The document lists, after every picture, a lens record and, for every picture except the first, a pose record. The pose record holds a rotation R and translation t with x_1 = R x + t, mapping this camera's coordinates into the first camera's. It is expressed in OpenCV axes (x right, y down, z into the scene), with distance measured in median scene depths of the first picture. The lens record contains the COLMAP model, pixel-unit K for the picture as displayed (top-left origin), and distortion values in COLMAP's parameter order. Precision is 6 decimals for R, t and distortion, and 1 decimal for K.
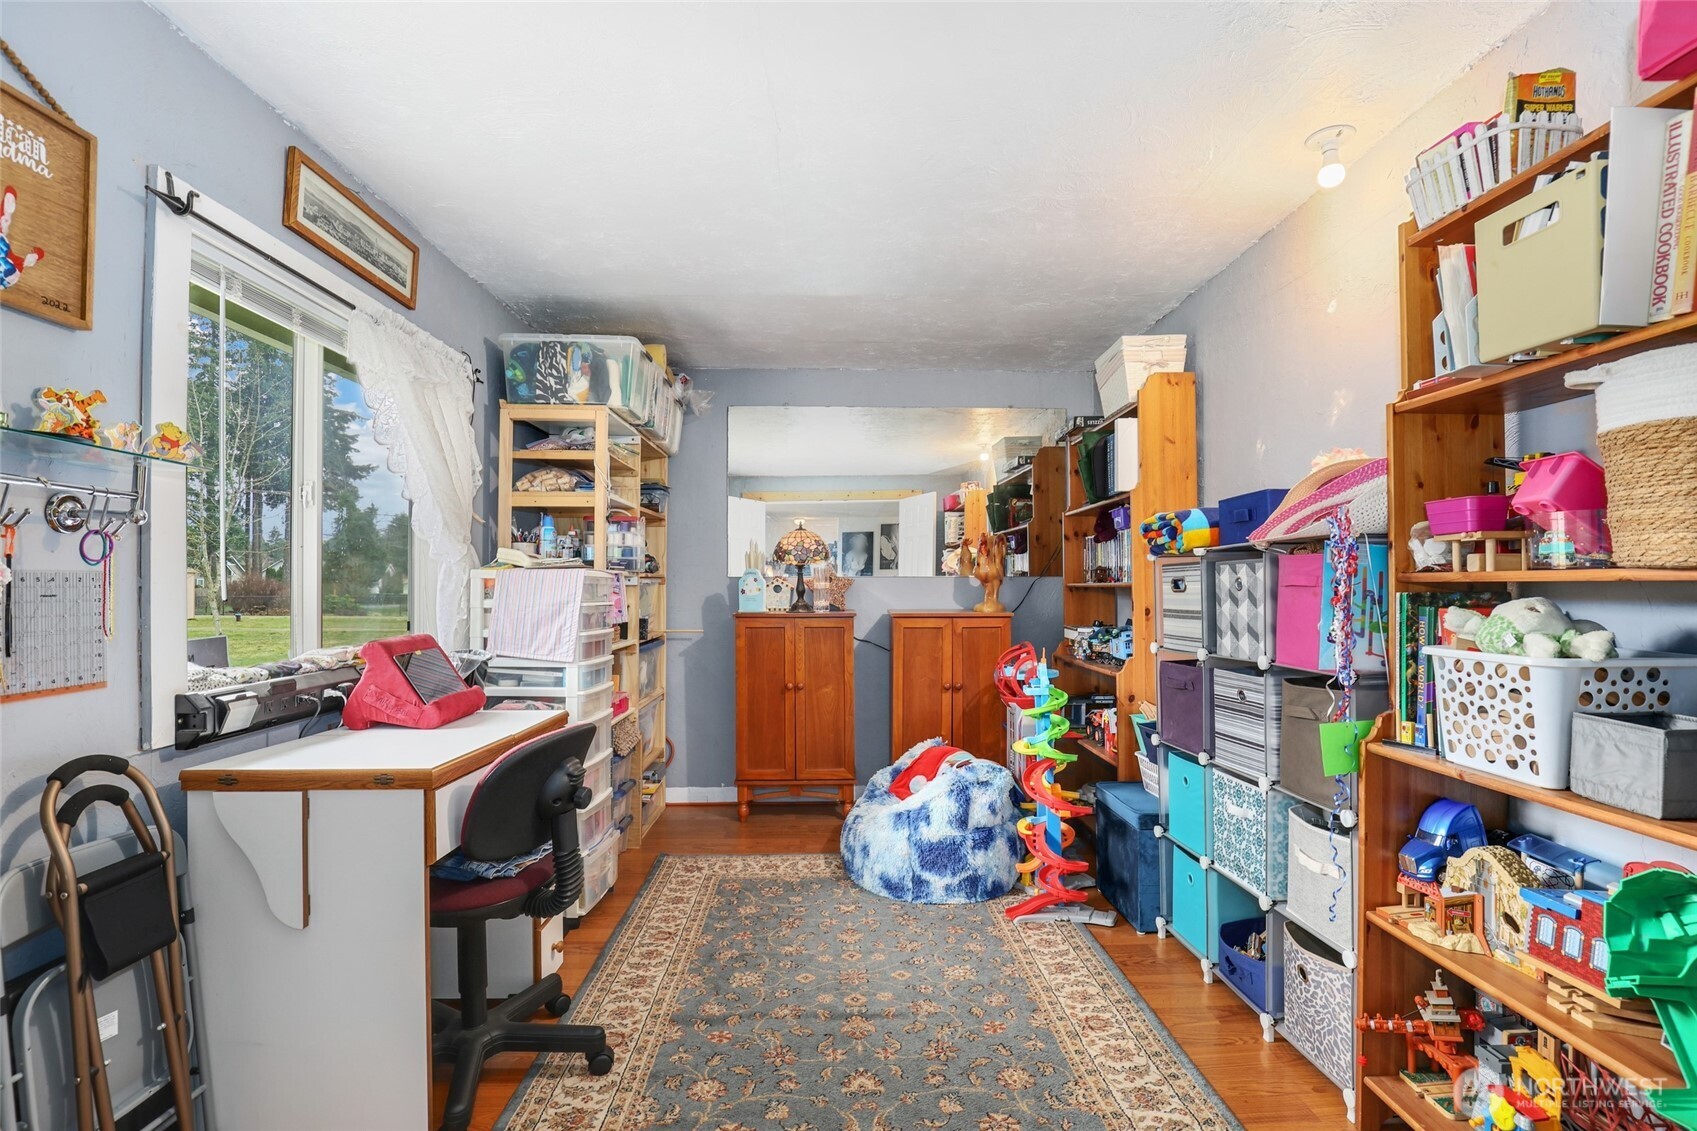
lens RADIAL K [[786.5, 0, 855.1], [0, 786.5, 578.8], [0, 0, 1]] dist [-0.034859, 0.001135]
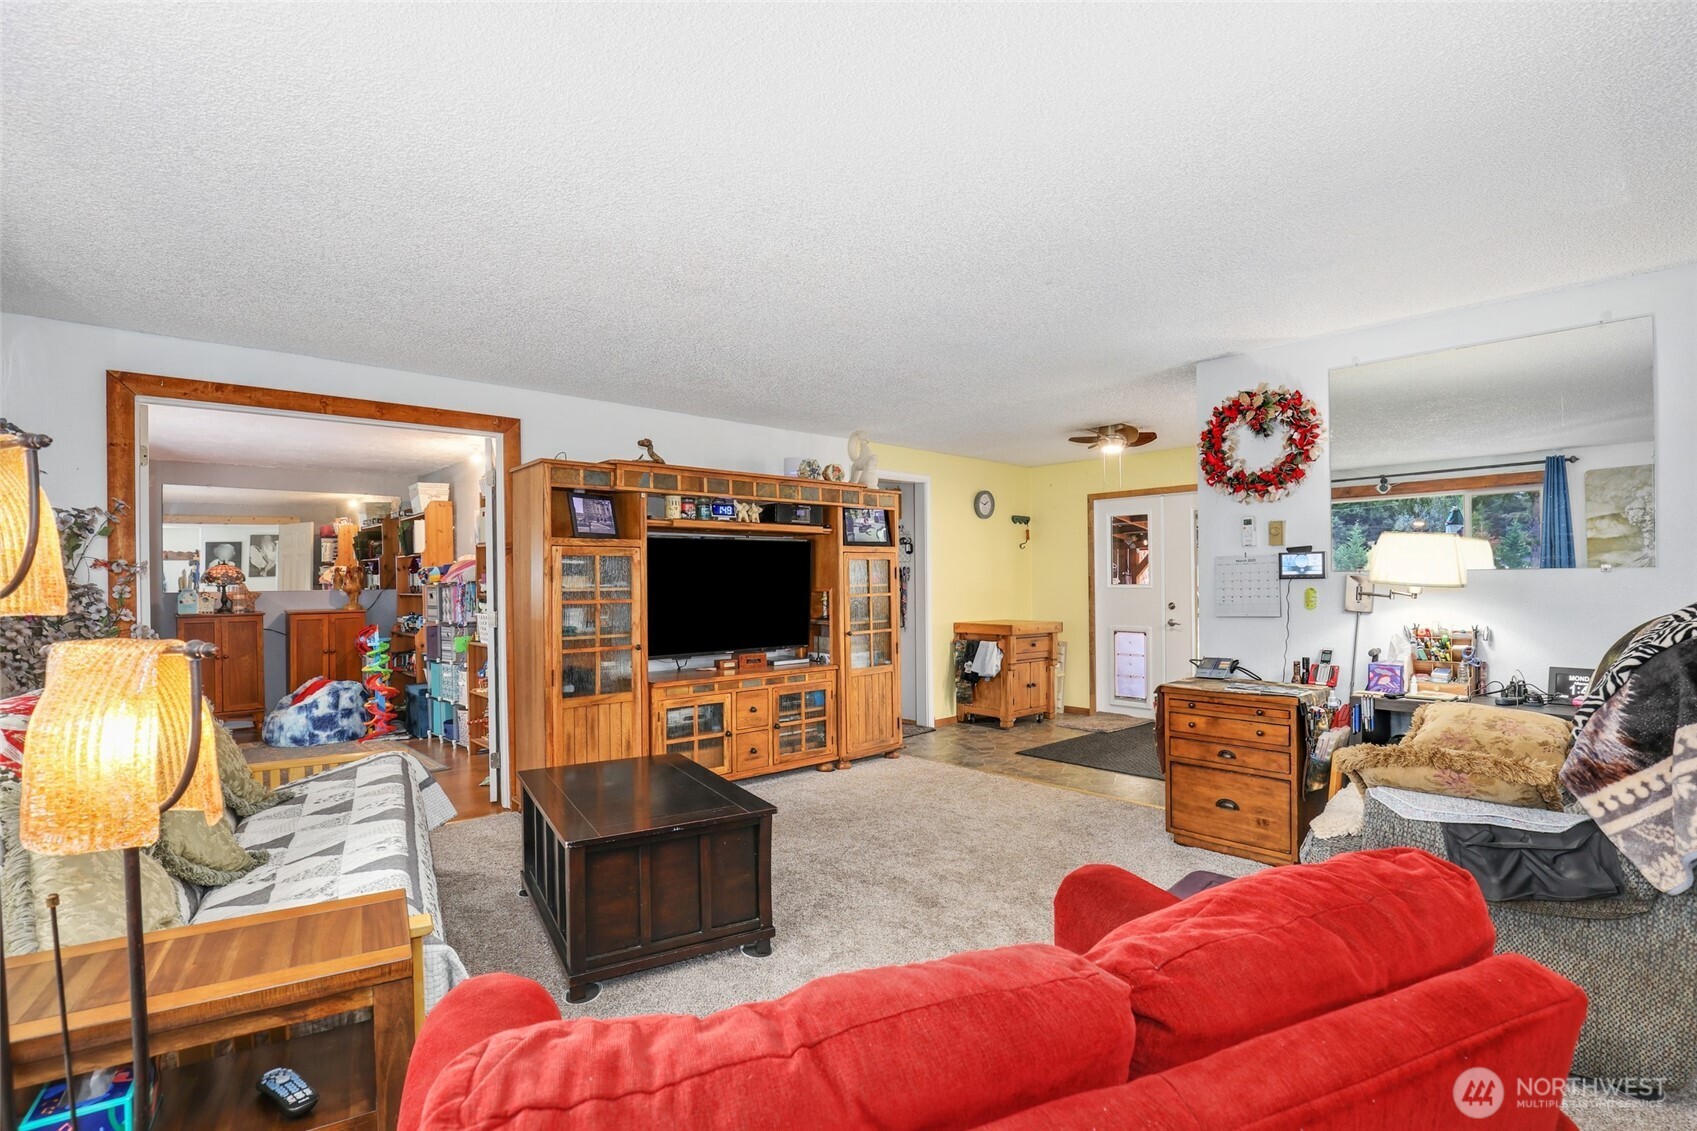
lens RADIAL K [[786.5, 0, 855.1], [0, 786.5, 578.8], [0, 0, 1]] dist [-0.034859, 0.001135]
pose [[0.750360, -0.006352, 0.660999, -0.170966], [0.005107, 0.999980, 0.003812, -0.037123], [-0.661010, 0.000516, 0.750377, -1.352739]]
